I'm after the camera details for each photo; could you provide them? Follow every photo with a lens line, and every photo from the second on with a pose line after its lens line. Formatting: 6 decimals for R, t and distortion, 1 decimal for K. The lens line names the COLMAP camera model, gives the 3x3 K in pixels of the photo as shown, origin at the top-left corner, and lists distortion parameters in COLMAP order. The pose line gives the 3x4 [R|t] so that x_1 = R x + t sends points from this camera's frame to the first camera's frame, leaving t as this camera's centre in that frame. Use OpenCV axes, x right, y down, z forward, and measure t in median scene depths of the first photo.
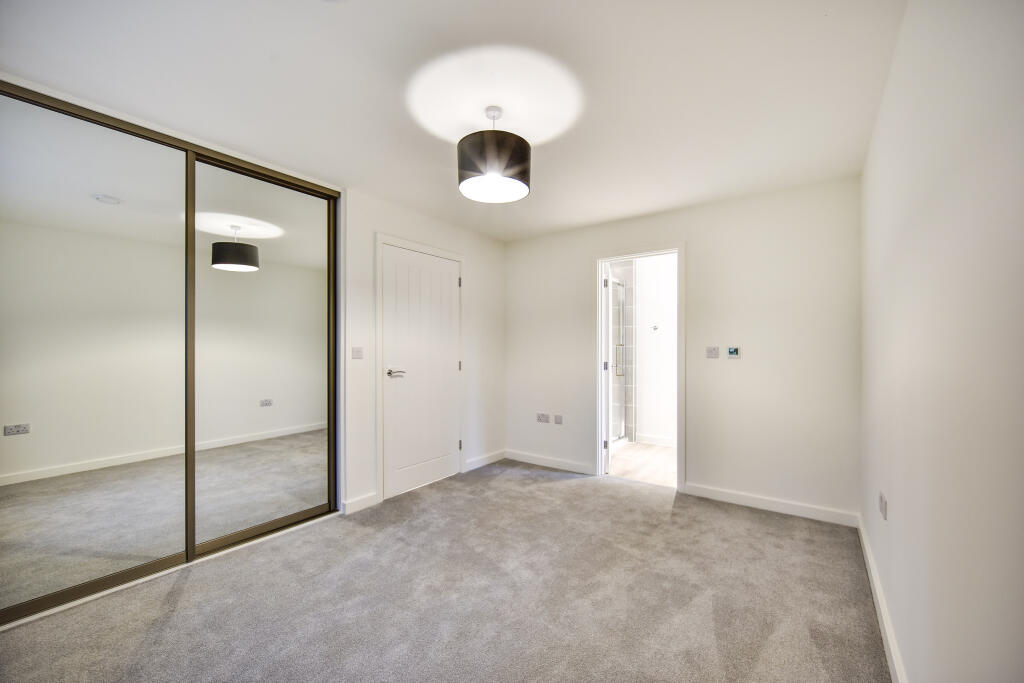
lens RADIAL K [[402.2, 0, 516.6], [0, 402.2, 343.8], [0, 0, 1]] dist [-0.000309, -0.000044]
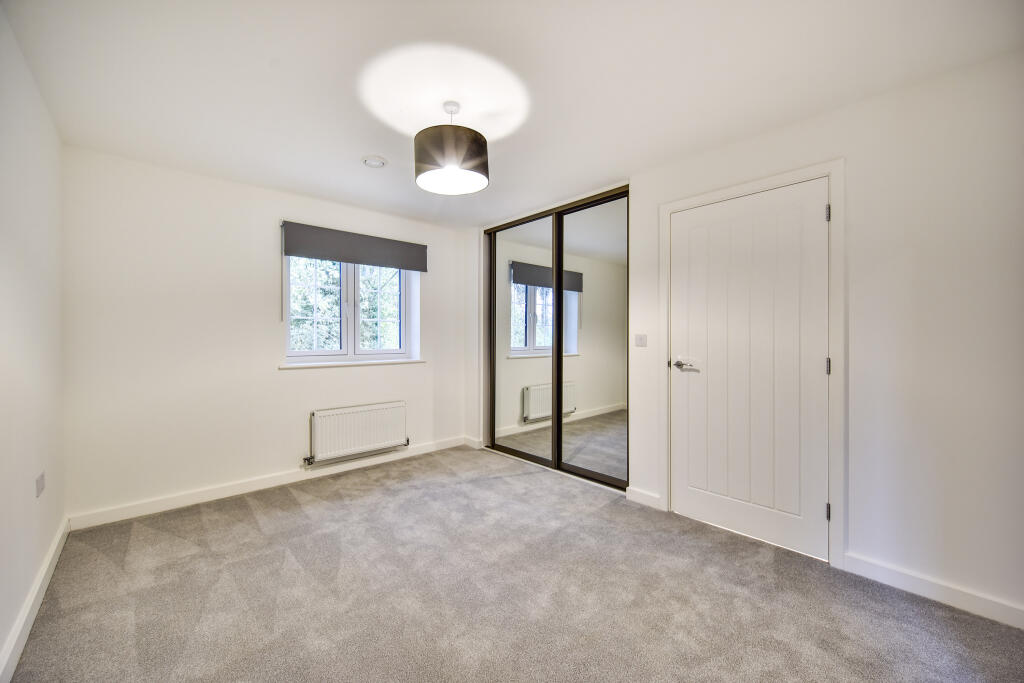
lens RADIAL K [[402.2, 0, 516.6], [0, 402.2, 343.8], [0, 0, 1]] dist [-0.000309, -0.000044]
pose [[-0.192713, 0.003961, -0.981247, 0.598077], [0.004115, 0.999986, 0.003229, 0.025992], [0.981247, -0.003415, -0.192726, 0.874977]]
